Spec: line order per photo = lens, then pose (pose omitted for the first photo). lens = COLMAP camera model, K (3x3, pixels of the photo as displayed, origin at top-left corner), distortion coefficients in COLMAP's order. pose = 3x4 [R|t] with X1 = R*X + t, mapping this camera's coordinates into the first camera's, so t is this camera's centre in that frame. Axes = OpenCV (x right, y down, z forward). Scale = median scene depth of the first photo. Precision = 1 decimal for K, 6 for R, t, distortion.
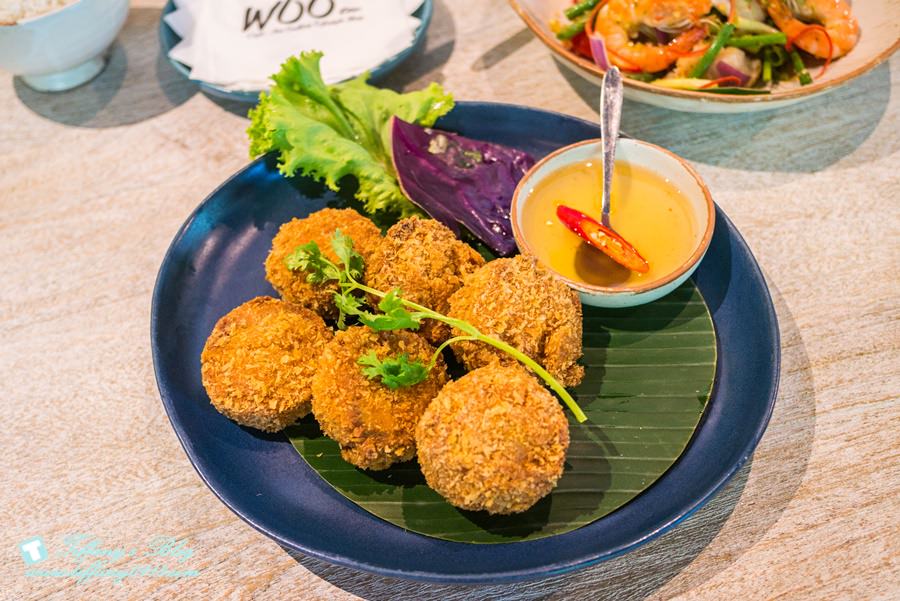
lens RADIAL K [[1064.0, 0, 450.0], [0, 1064.0, 300.5], [0, 0, 1]] dist [-0.021037, -0.021508]
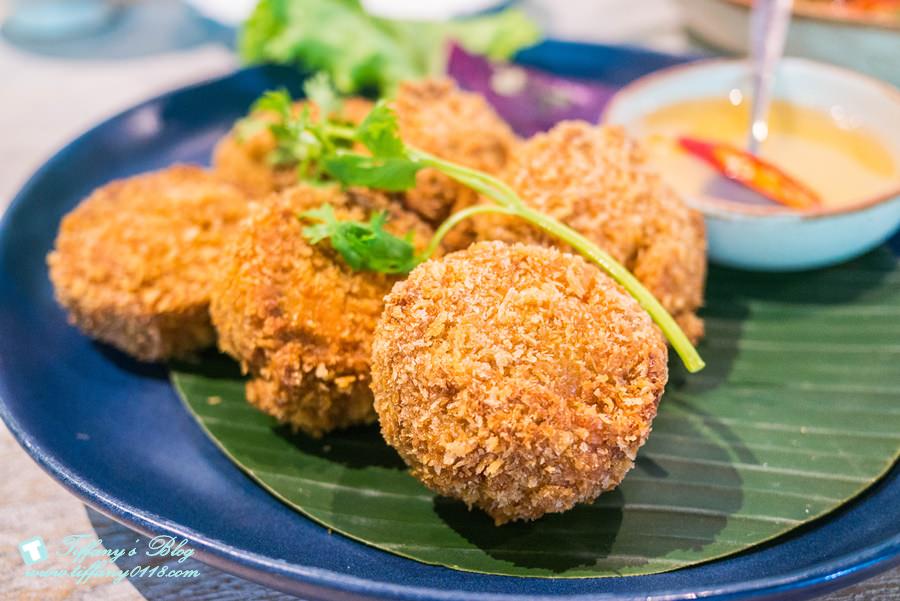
lens RADIAL K [[1064.0, 0, 450.0], [0, 1064.0, 300.5], [0, 0, 1]] dist [-0.021037, -0.021508]
pose [[0.986181, 0.110567, -0.123380, 0.068603], [-0.142489, 0.946001, -0.291167, 0.259549], [0.084524, 0.304724, 0.948683, 0.499057]]
